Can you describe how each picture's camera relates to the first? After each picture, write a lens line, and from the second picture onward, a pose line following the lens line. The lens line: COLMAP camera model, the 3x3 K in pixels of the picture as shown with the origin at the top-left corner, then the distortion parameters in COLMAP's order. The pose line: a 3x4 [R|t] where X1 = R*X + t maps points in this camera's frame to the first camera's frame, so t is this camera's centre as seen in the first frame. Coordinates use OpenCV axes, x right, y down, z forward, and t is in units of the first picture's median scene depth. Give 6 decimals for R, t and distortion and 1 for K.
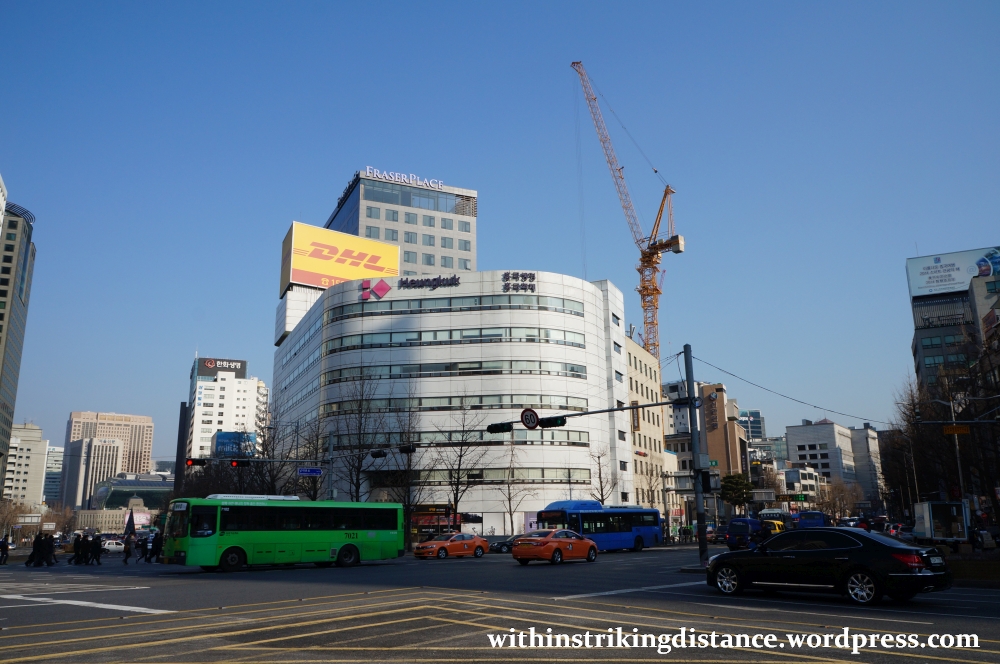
lens RADIAL K [[767.0, 0, 495.3], [0, 767.0, 330.2], [0, 0, 1]] dist [-0.001833, -0.033200]
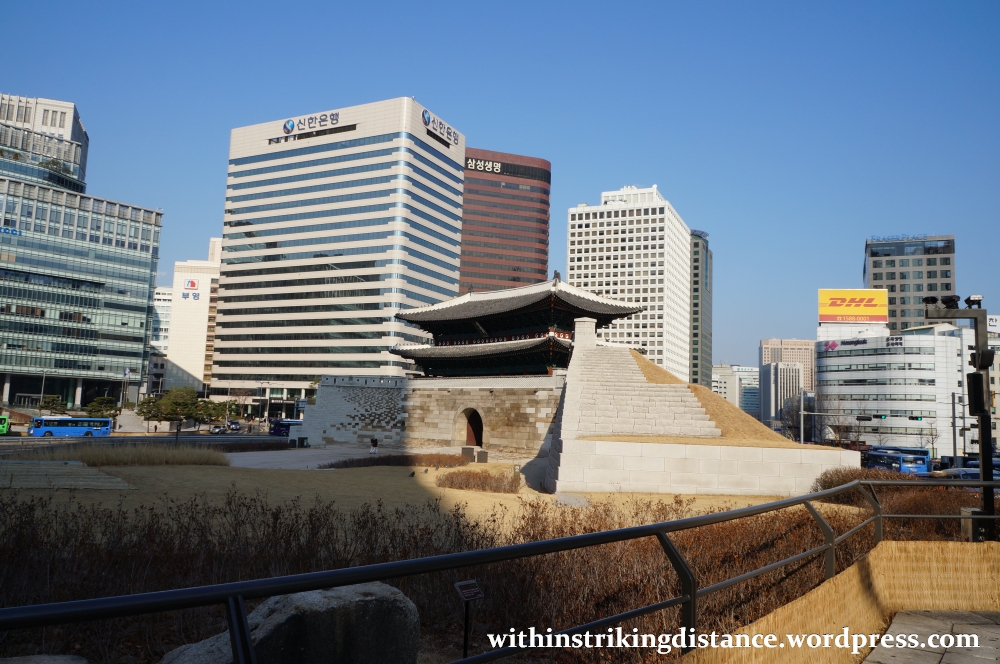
lens RADIAL K [[767.0, 0, 495.3], [0, 767.0, 330.2], [0, 0, 1]] dist [-0.001833, -0.033200]
pose [[0.659327, -0.047094, -0.750380, 0.604096], [0.134062, 0.989406, 0.055699, -0.242960], [0.739807, -0.137322, 0.658656, -0.827578]]
